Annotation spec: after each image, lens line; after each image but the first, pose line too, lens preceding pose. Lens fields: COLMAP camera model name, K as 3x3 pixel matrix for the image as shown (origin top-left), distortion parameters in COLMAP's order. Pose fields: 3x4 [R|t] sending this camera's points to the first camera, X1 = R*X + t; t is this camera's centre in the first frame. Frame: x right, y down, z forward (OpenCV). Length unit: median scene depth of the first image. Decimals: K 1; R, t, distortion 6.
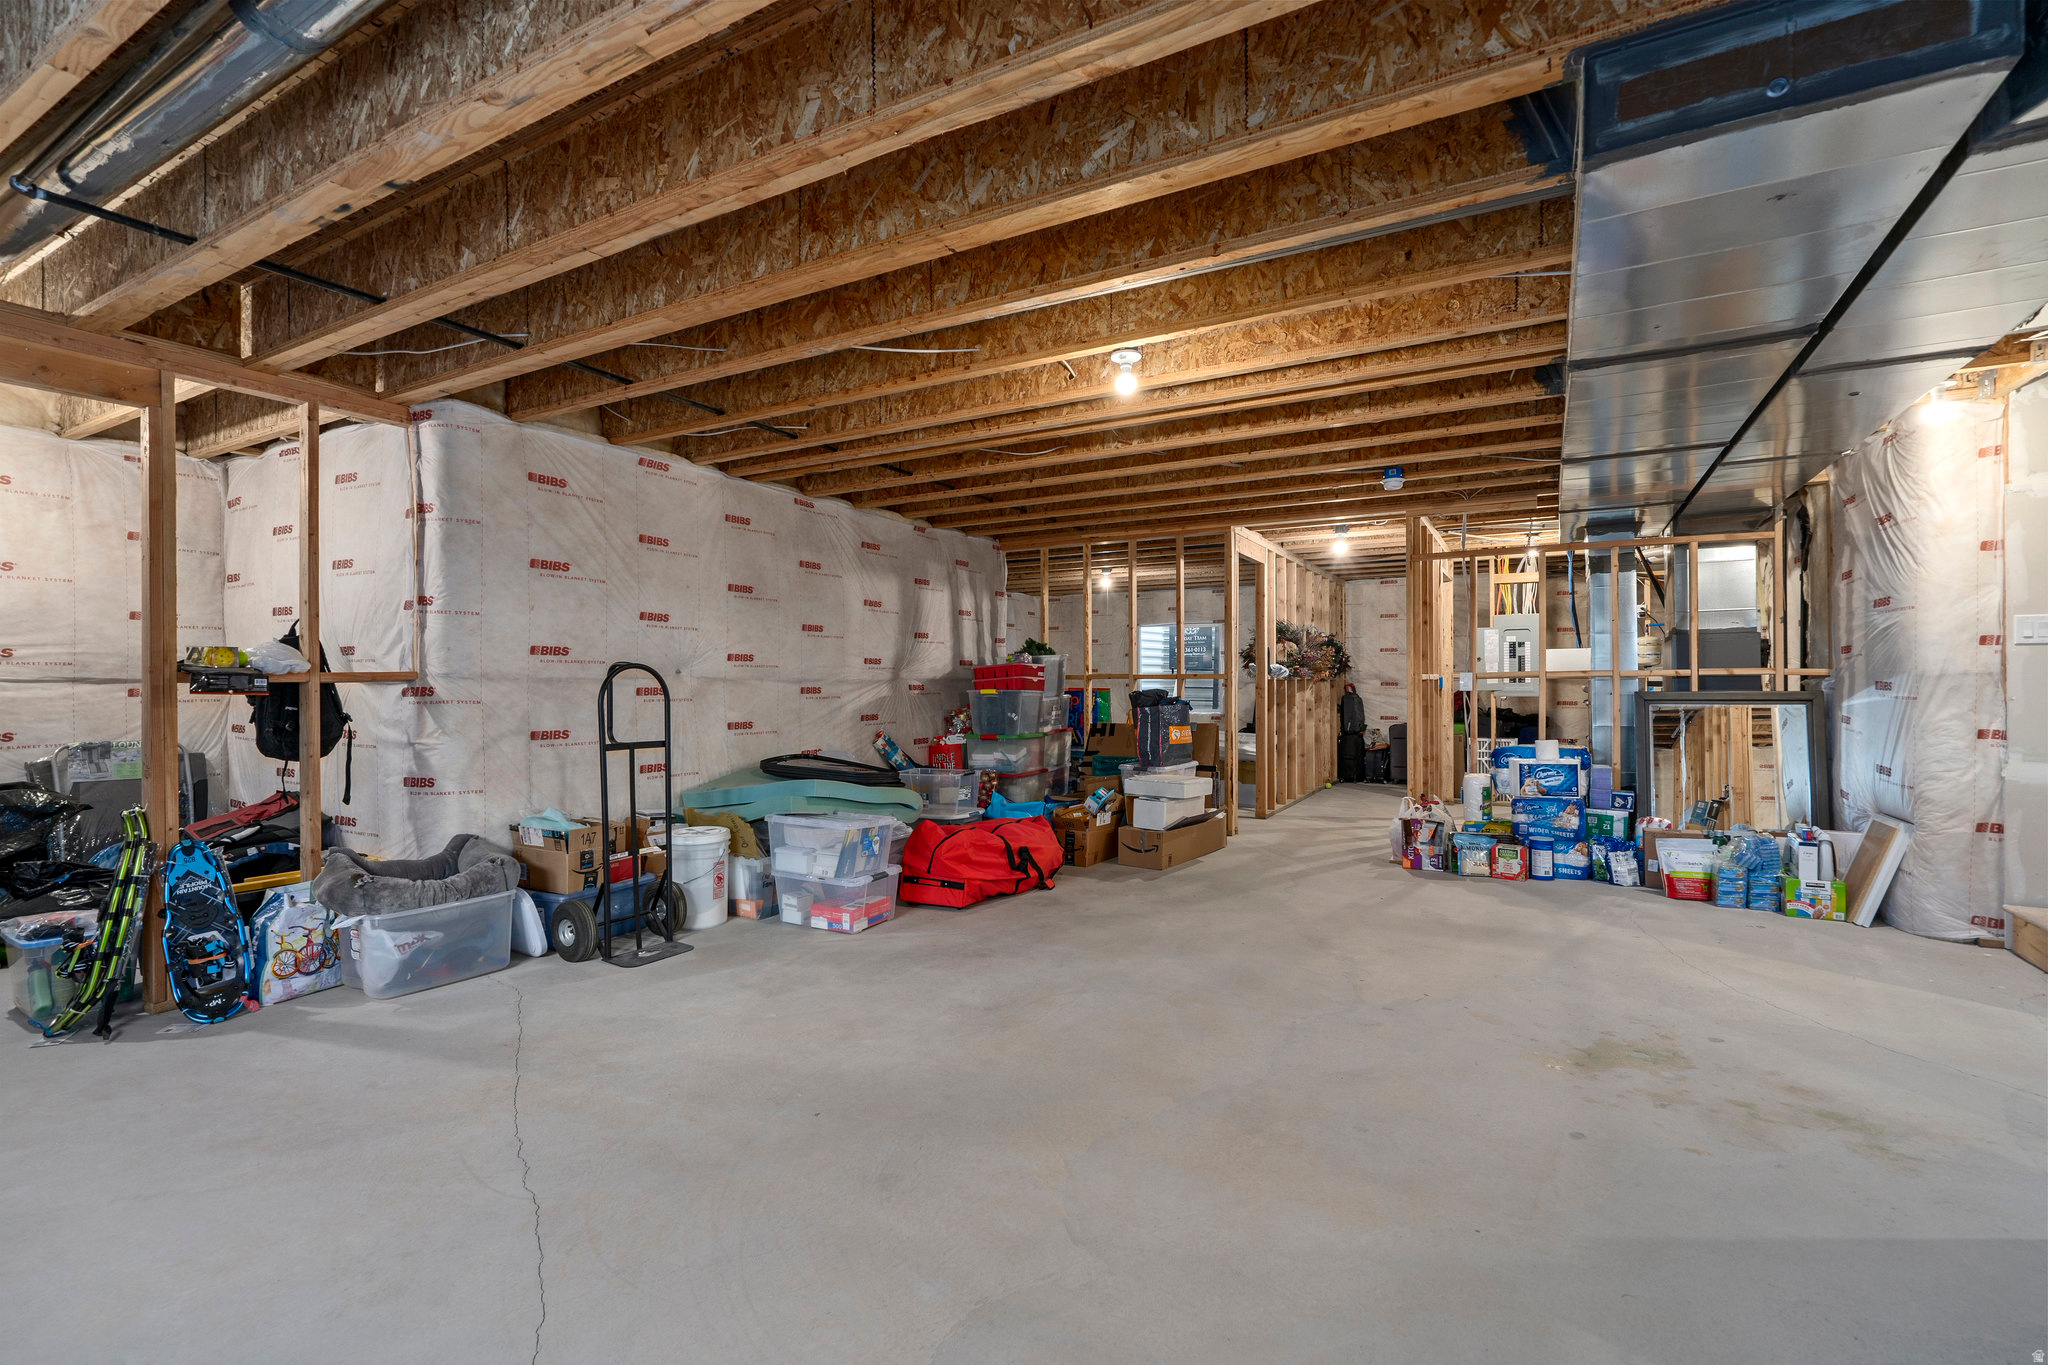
lens RADIAL K [[937.7, 0, 1019.9], [0, 937.7, 683.4], [0, 0, 1]] dist [-0.009308, 0.003663]
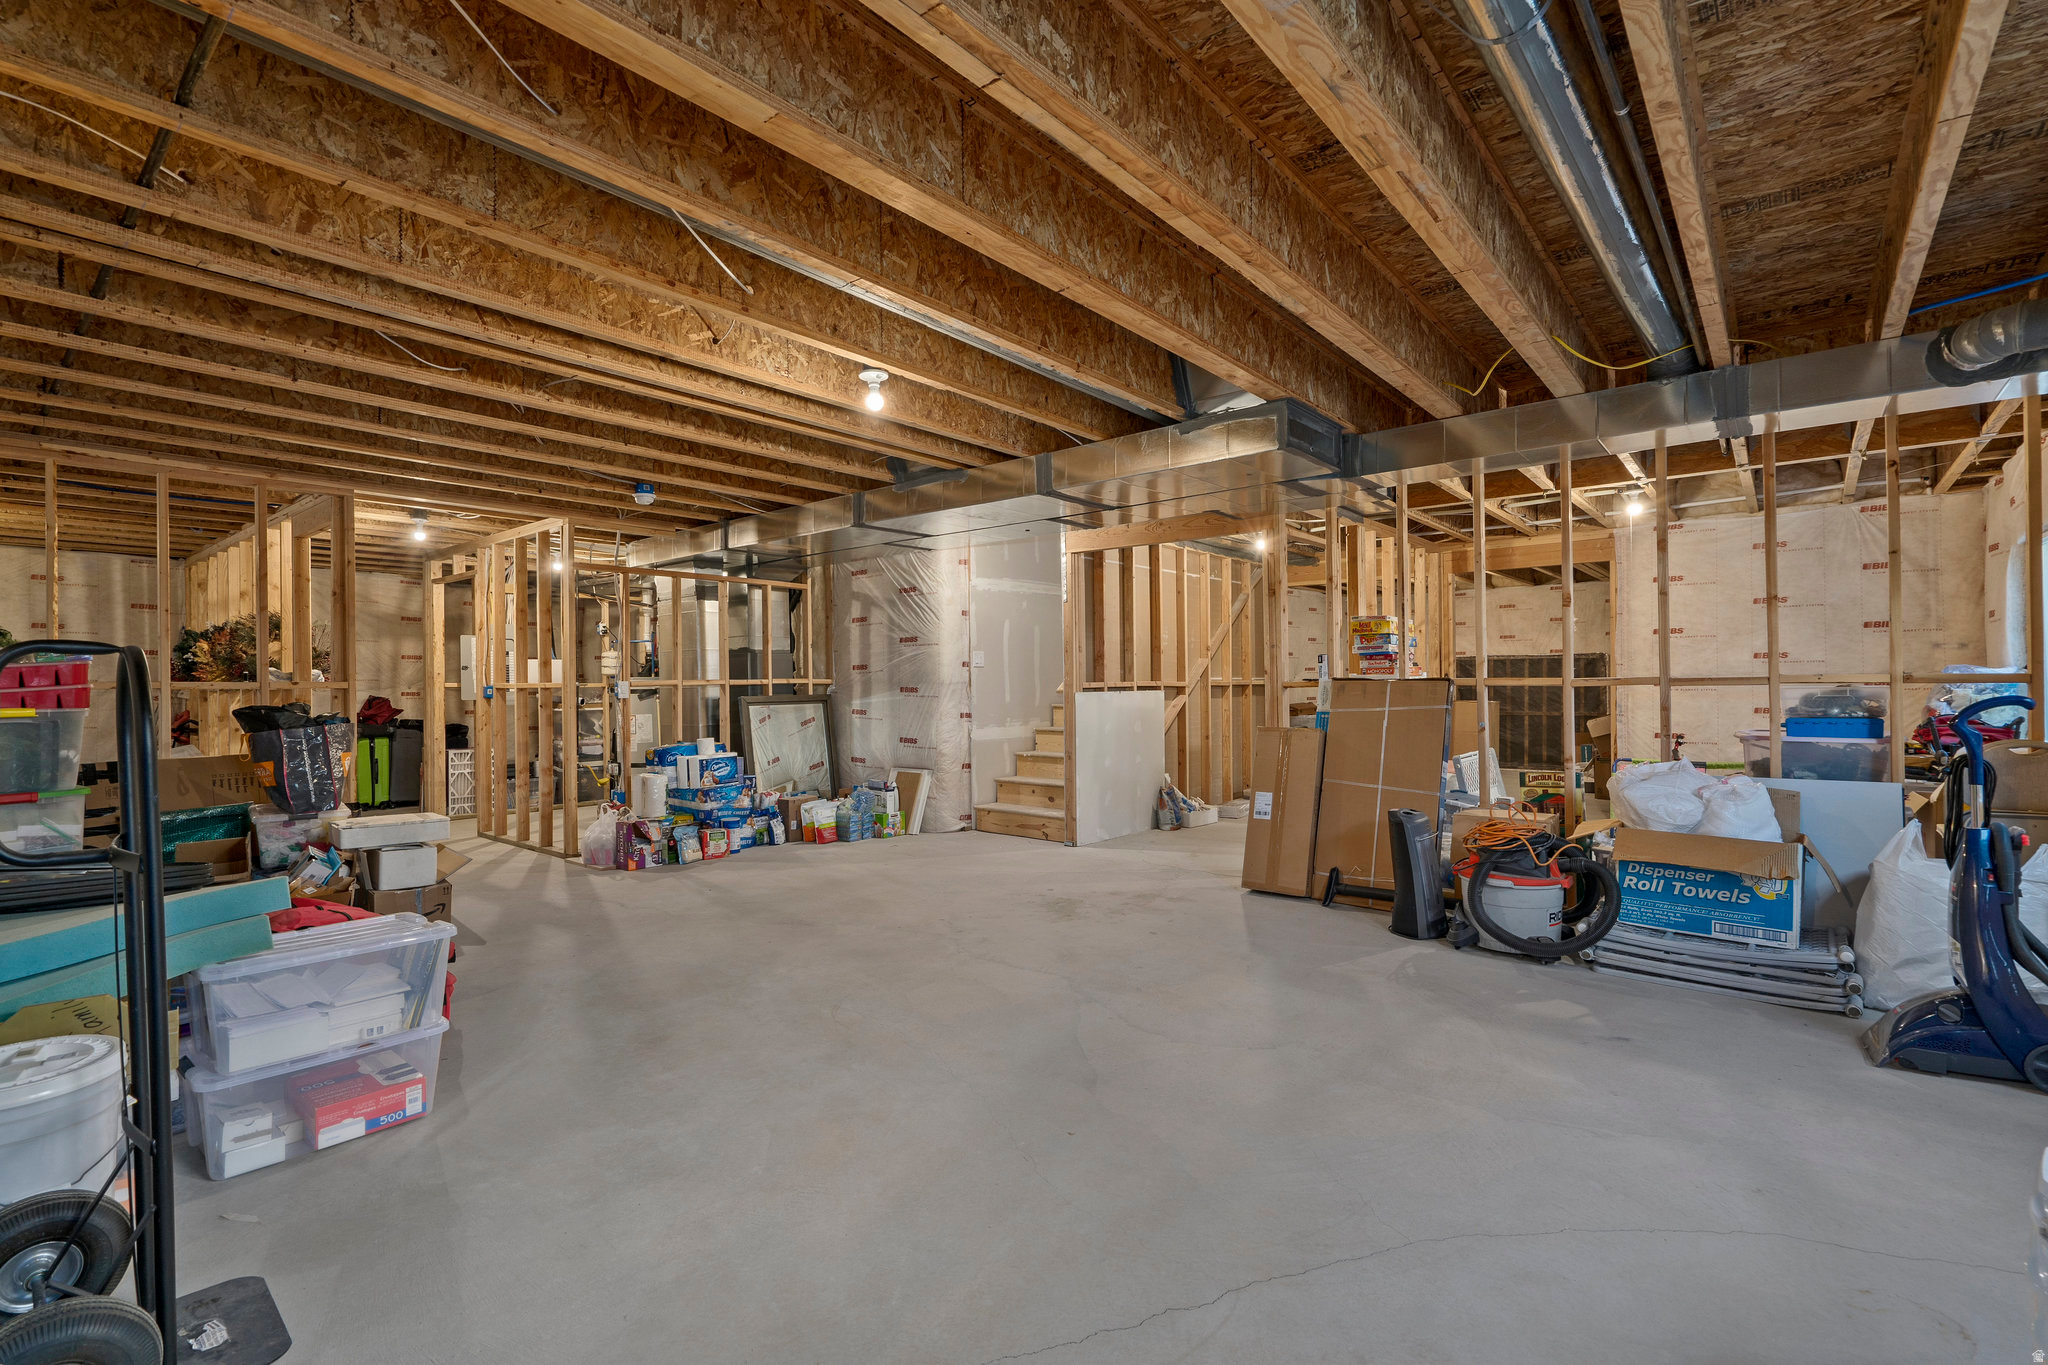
lens RADIAL K [[937.7, 0, 1024.9], [0, 937.7, 685.8], [0, 0, 1]] dist [-0.009308, 0.003663]
pose [[0.162316, -0.000104, 0.986739, -0.696327], [0.009275, 0.999956, -0.001420, -0.000490], [-0.986695, 0.009382, 0.162310, 0.523162]]
